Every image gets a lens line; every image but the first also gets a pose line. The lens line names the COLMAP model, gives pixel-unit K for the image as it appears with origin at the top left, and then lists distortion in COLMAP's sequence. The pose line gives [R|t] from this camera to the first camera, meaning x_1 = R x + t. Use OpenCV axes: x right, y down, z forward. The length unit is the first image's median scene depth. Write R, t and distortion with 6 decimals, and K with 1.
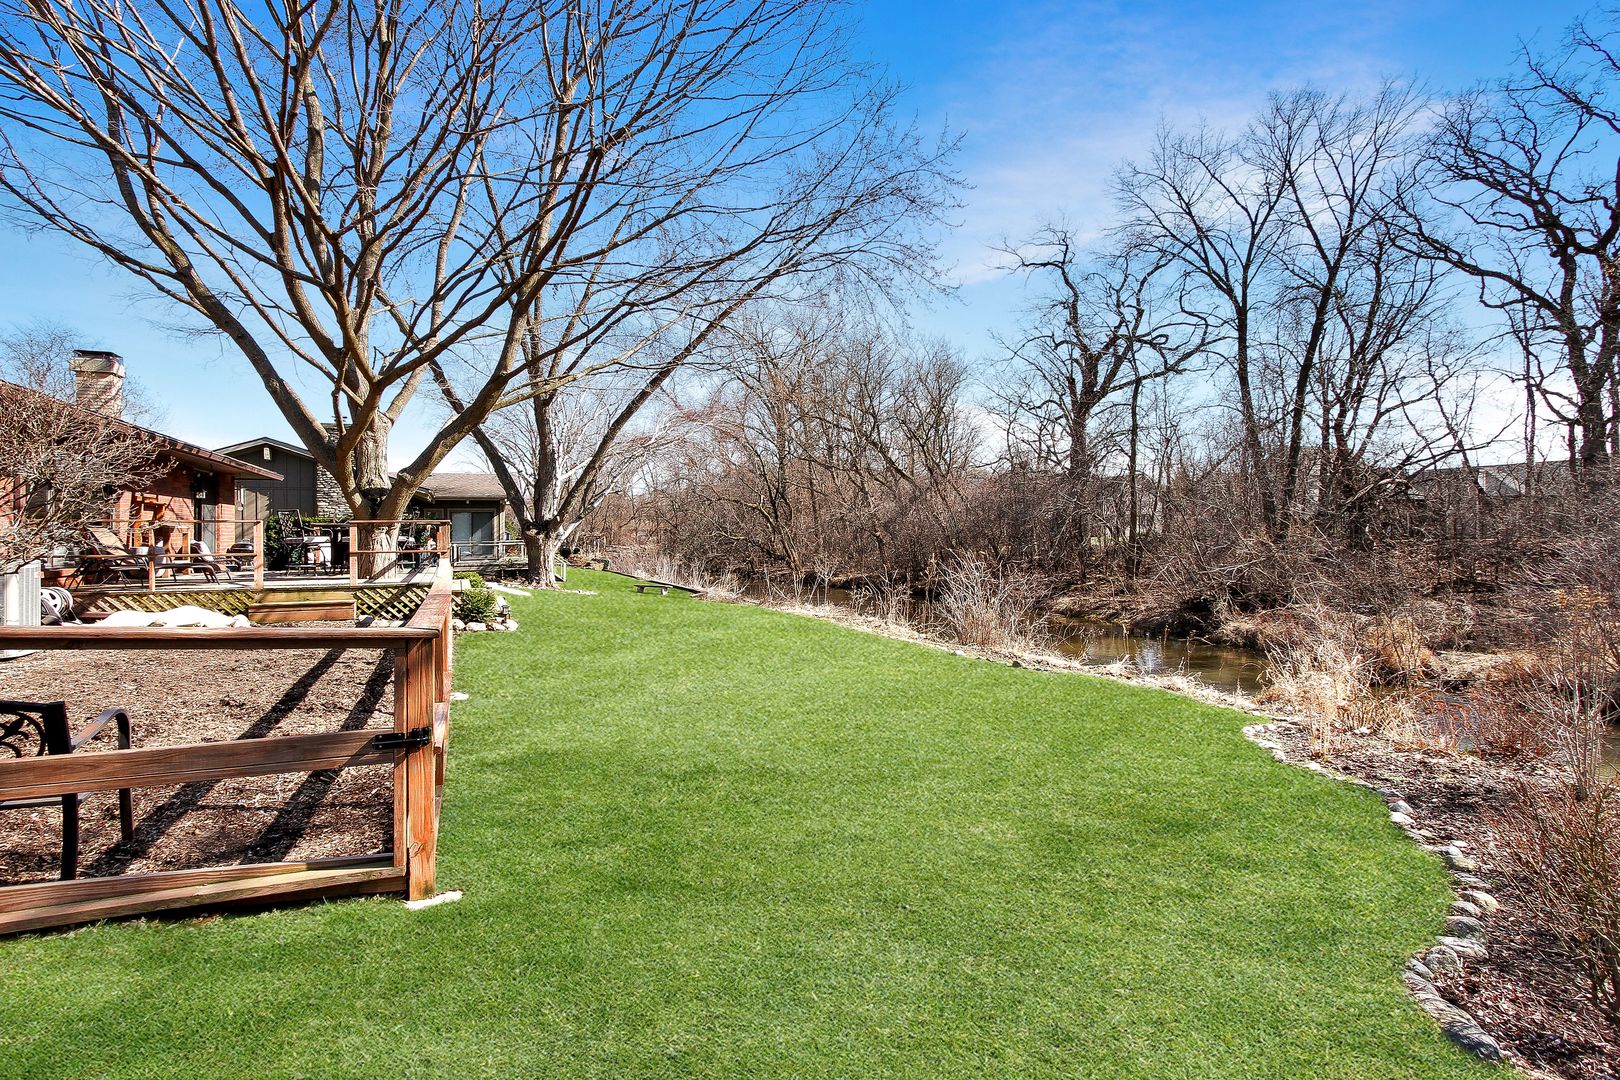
lens RADIAL K [[751.5, 0, 813.3], [0, 751.5, 549.9], [0, 0, 1]] dist [-0.000636, 0.000026]
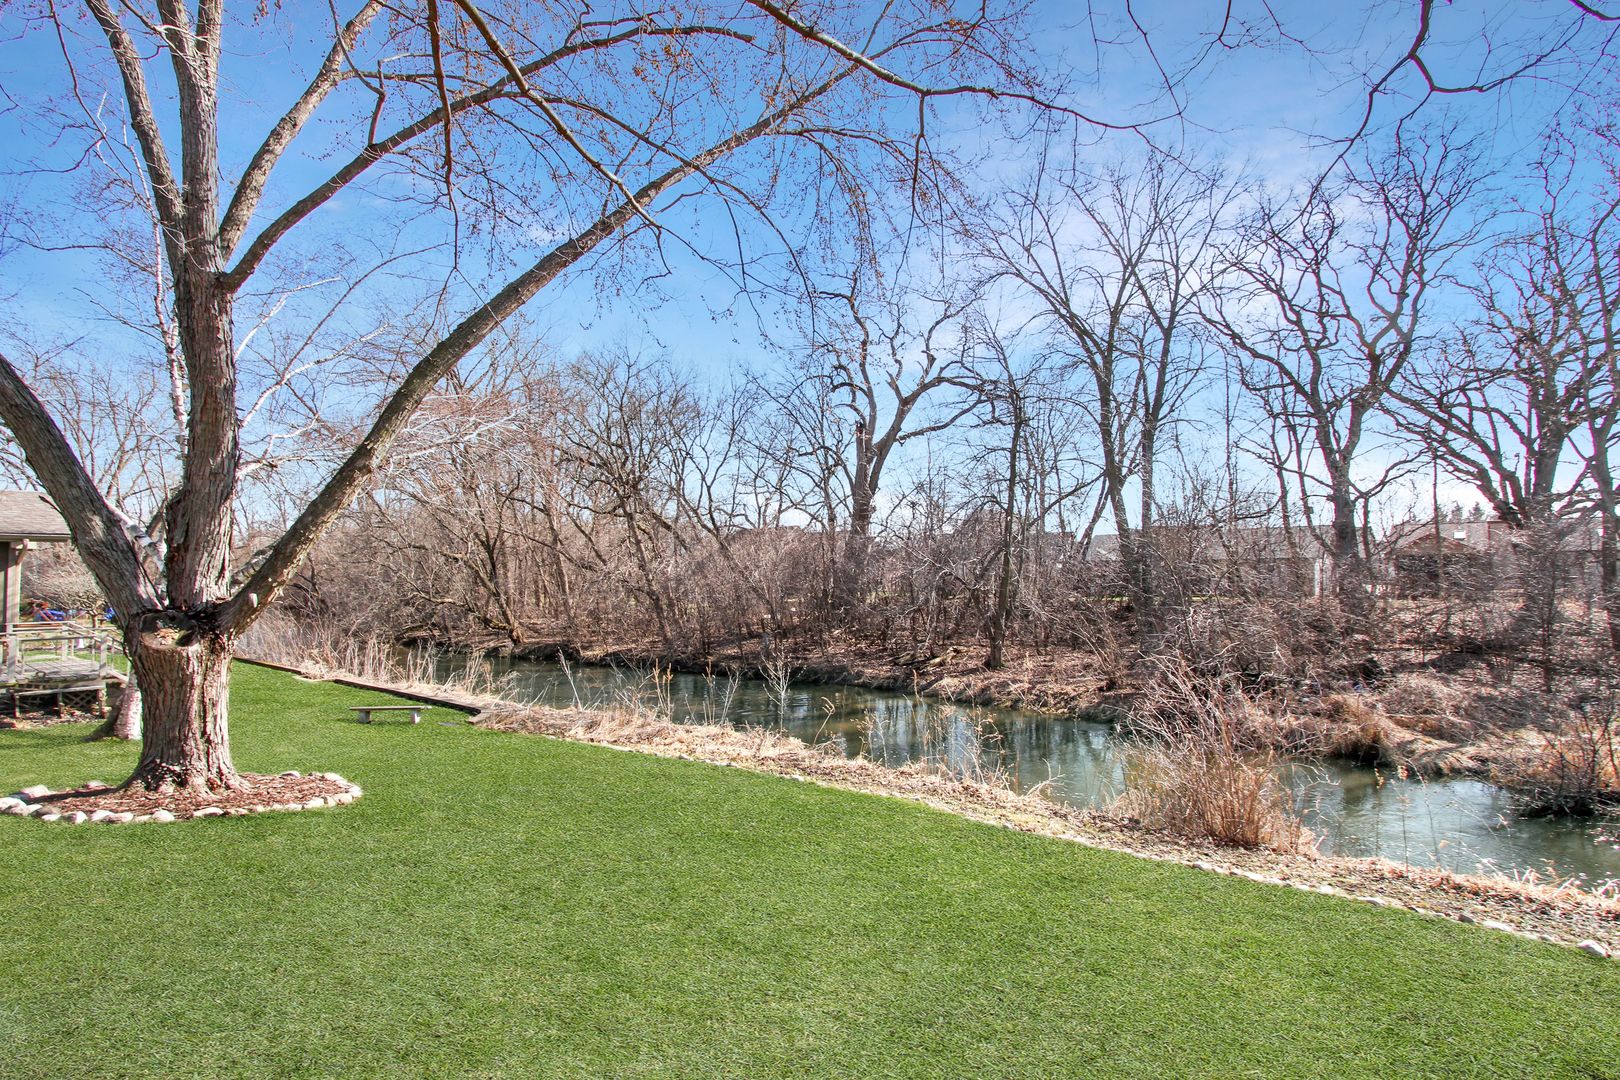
lens RADIAL K [[742.4, 0, 804.6], [0, 742.4, 568.3], [0, 0, 1]] dist [0.010410, 0.000260]
pose [[0.902149, 0.013446, 0.431216, -0.204792], [0.004490, 0.999167, -0.040549, -0.033169], [-0.431402, 0.038518, 0.901337, 0.444022]]
